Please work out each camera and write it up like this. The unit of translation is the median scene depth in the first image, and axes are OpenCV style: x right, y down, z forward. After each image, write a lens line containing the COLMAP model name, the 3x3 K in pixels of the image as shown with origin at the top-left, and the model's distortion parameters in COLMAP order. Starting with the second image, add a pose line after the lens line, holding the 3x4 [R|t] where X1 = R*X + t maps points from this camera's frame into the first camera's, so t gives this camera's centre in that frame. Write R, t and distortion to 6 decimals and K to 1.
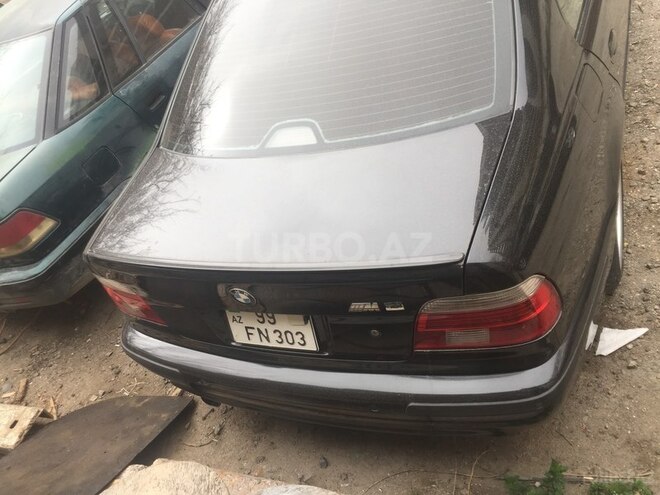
lens RADIAL K [[560.8, 0, 326.5], [0, 560.8, 248.8], [0, 0, 1]] dist [0.082505, -0.106711]
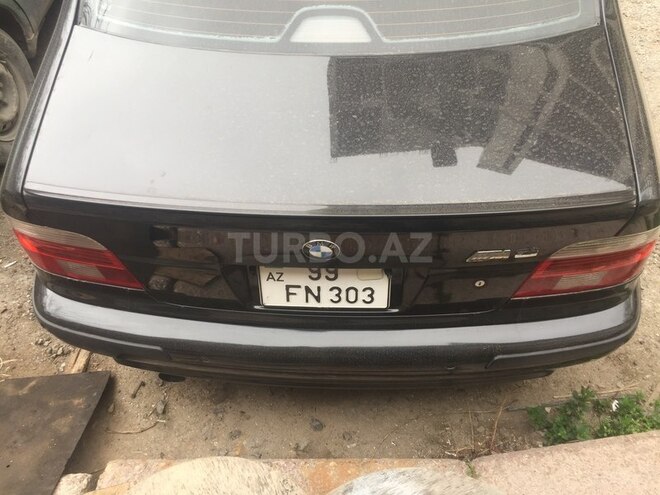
lens RADIAL K [[560.8, 0, 328.6], [0, 560.8, 247.6], [0, 0, 1]] dist [0.082505, -0.106711]
pose [[0.905401, -0.060343, 0.420248, -0.404233], [-0.000969, 0.989552, 0.144175, -0.021833], [-0.424557, -0.130944, 0.895882, 0.296748]]
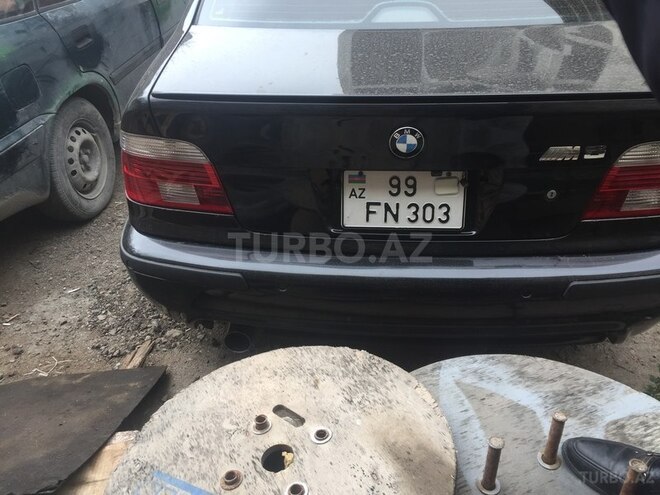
lens RADIAL K [[560.8, 0, 330.3], [0, 560.8, 248.0], [0, 0, 1]] dist [0.082505, -0.106711]
pose [[0.914501, 0.104117, 0.390957, -0.500526], [-0.027363, 0.980024, -0.196988, 0.361295], [-0.403658, 0.169448, 0.899082, 0.293082]]
